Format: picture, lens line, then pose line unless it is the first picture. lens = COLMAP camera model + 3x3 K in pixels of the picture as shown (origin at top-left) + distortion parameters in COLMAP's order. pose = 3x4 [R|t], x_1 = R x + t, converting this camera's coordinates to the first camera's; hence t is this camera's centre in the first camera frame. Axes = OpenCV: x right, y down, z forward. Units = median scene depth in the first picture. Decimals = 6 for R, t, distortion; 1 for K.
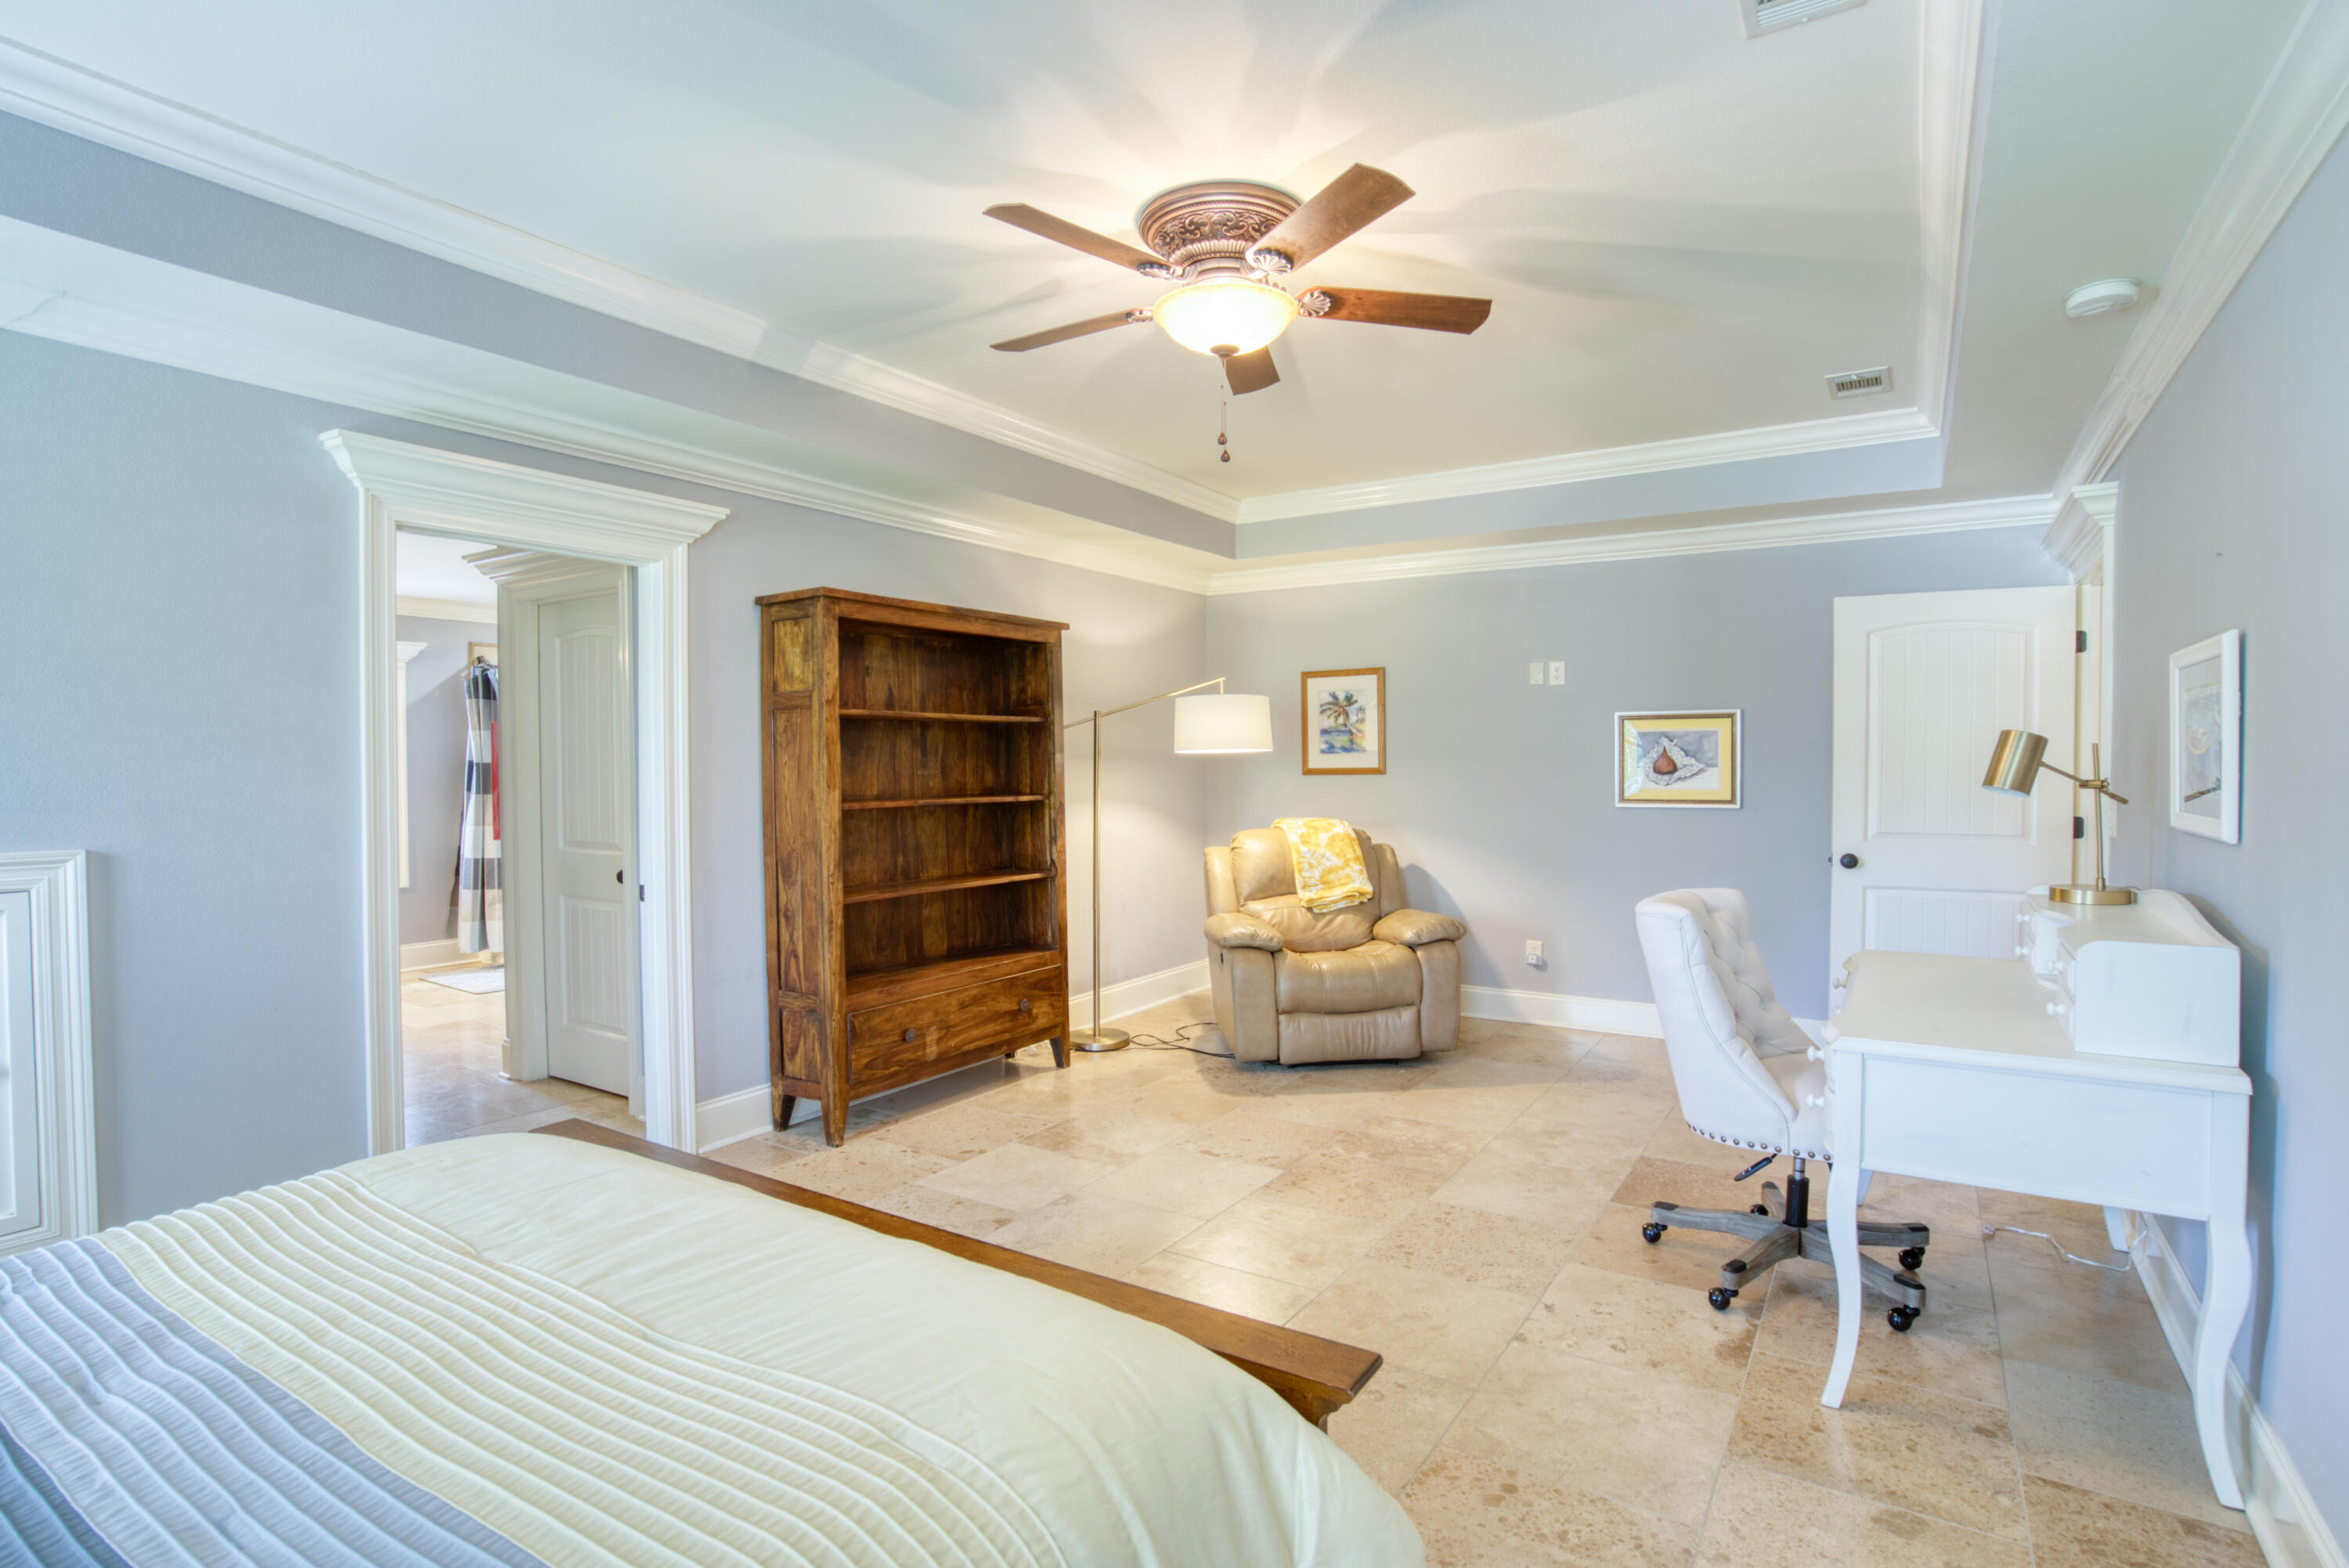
lens RADIAL K [[1152.2, 0, 1174.5], [0, 1152.2, 784.0], [0, 0, 1]] dist [-0.001554, -0.000088]
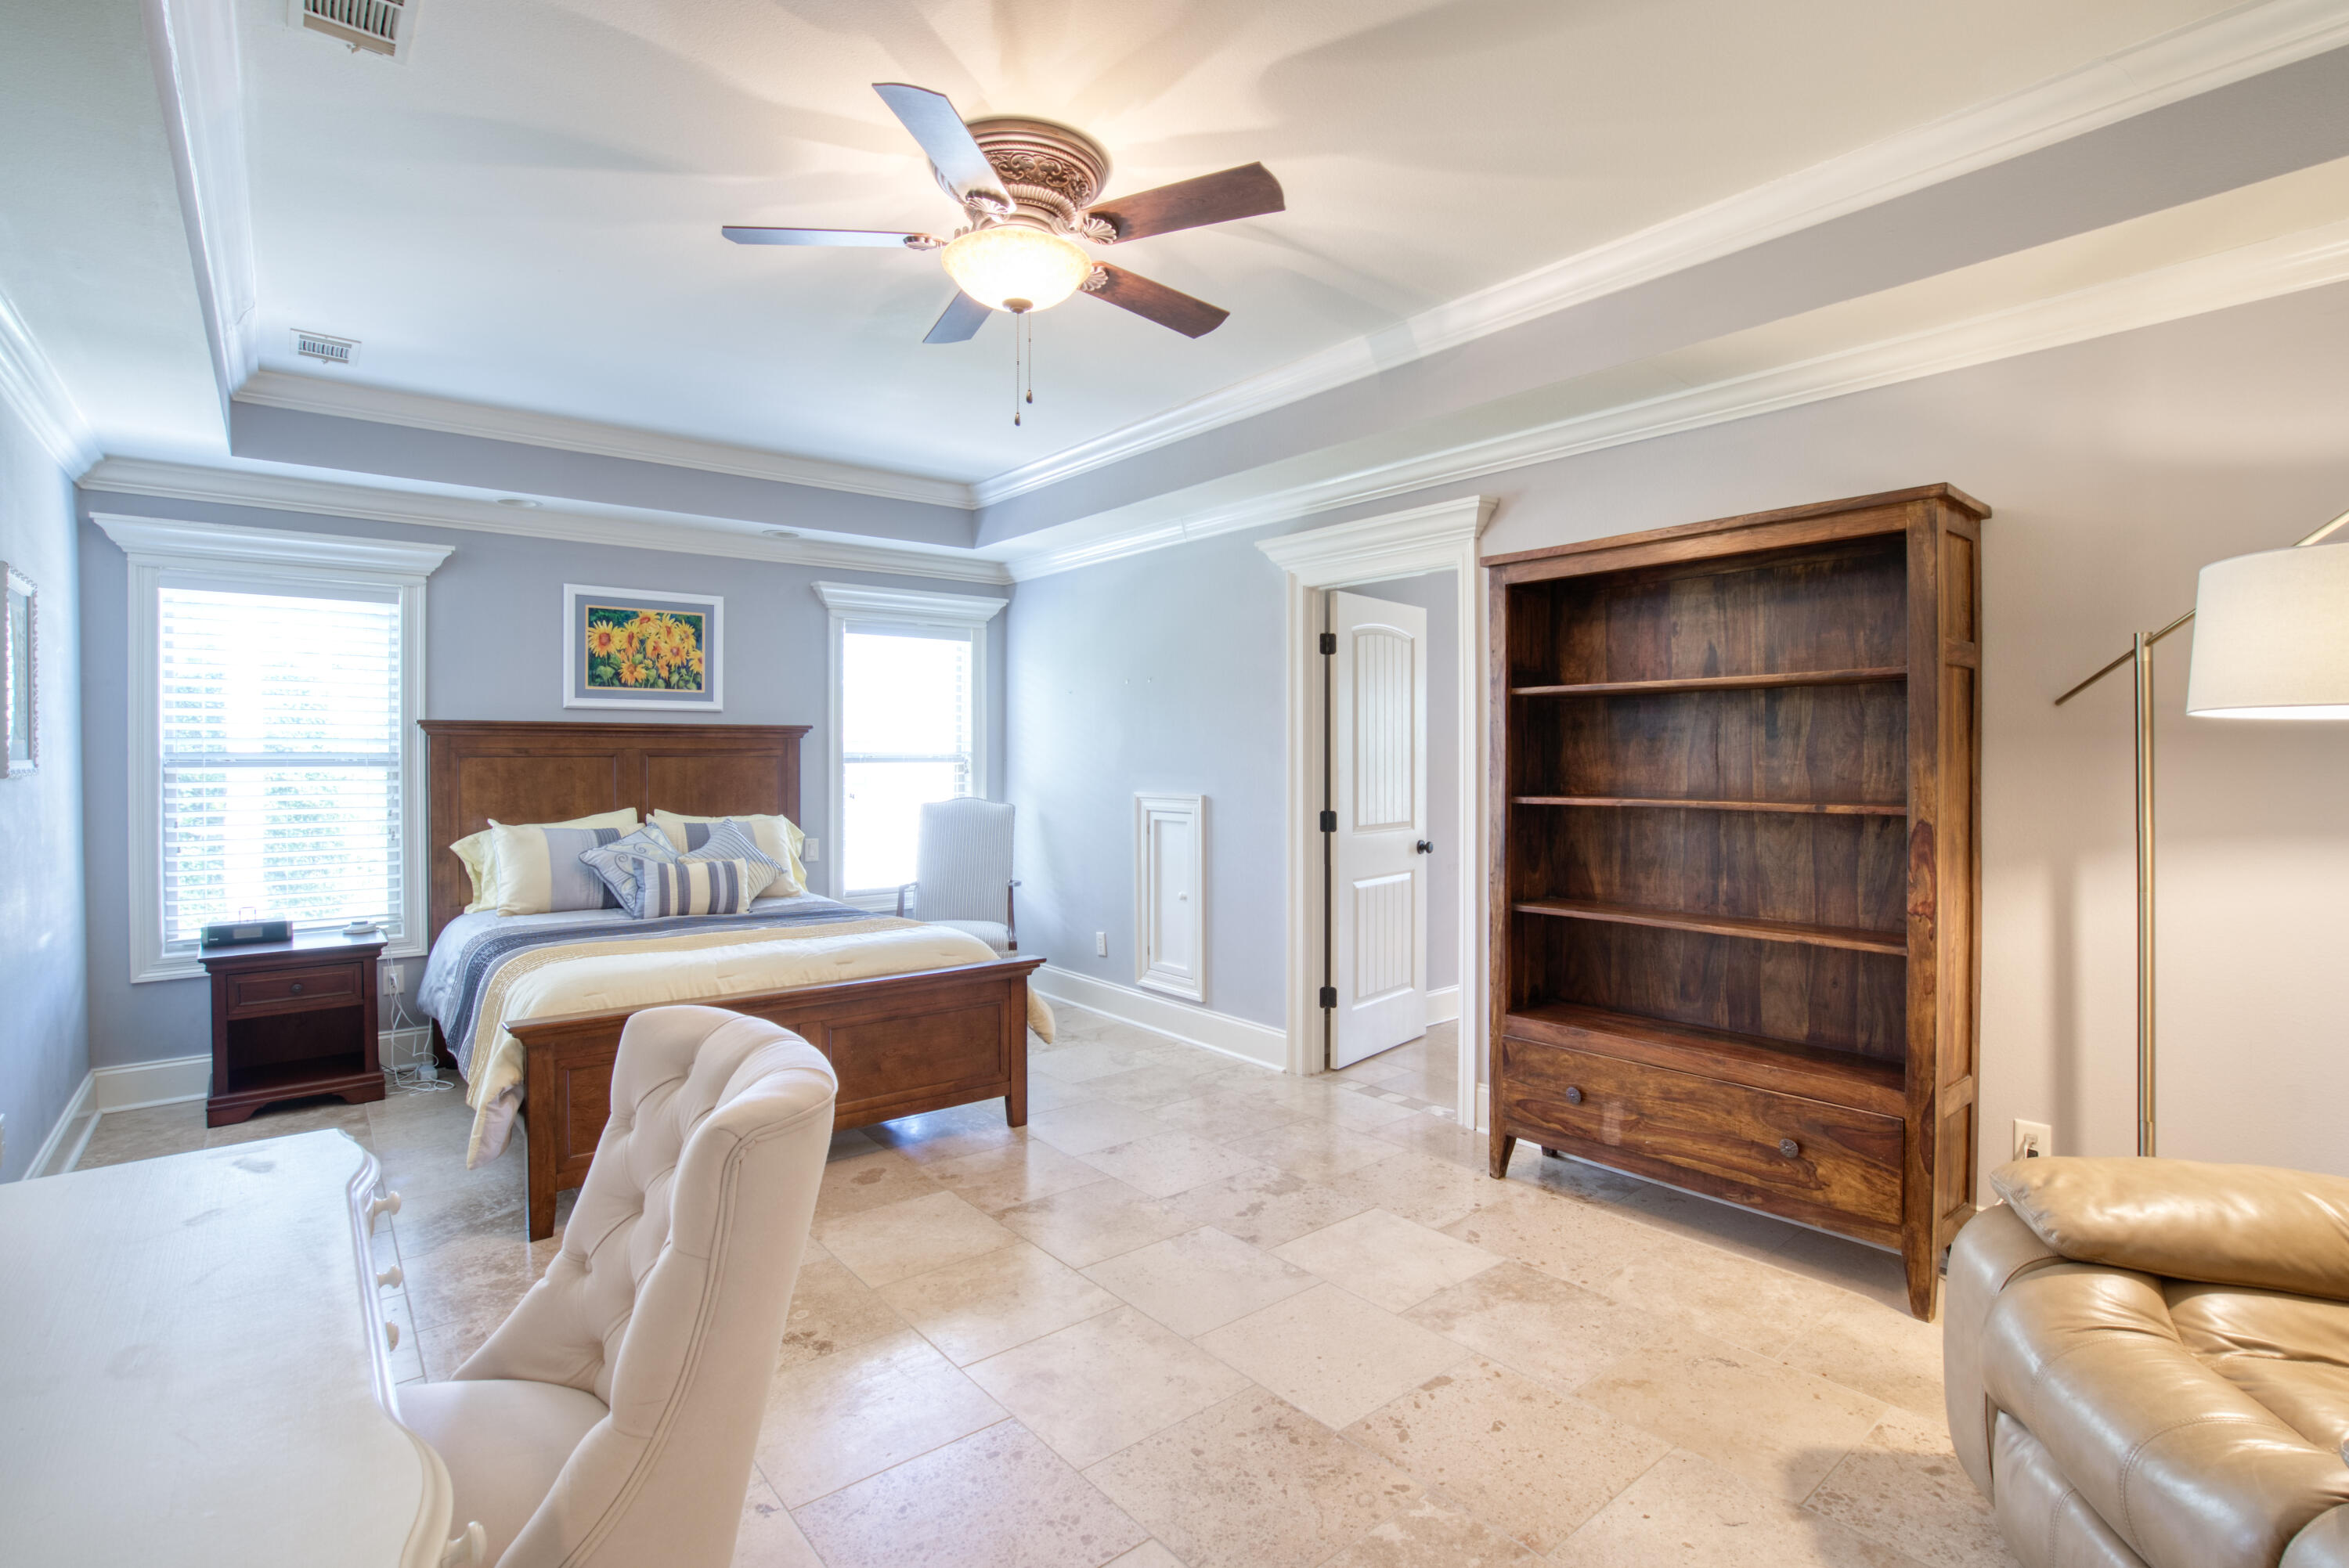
lens RADIAL K [[1156.0, 0, 1135.1], [0, 1156.0, 775.5], [0, 0, 1]] dist [-0.002056, 0.000004]
pose [[-0.313283, 0.015029, -0.949541, 0.566611], [-0.015238, 0.999666, 0.020850, -0.011267], [0.949538, 0.021001, -0.312950, 0.886318]]
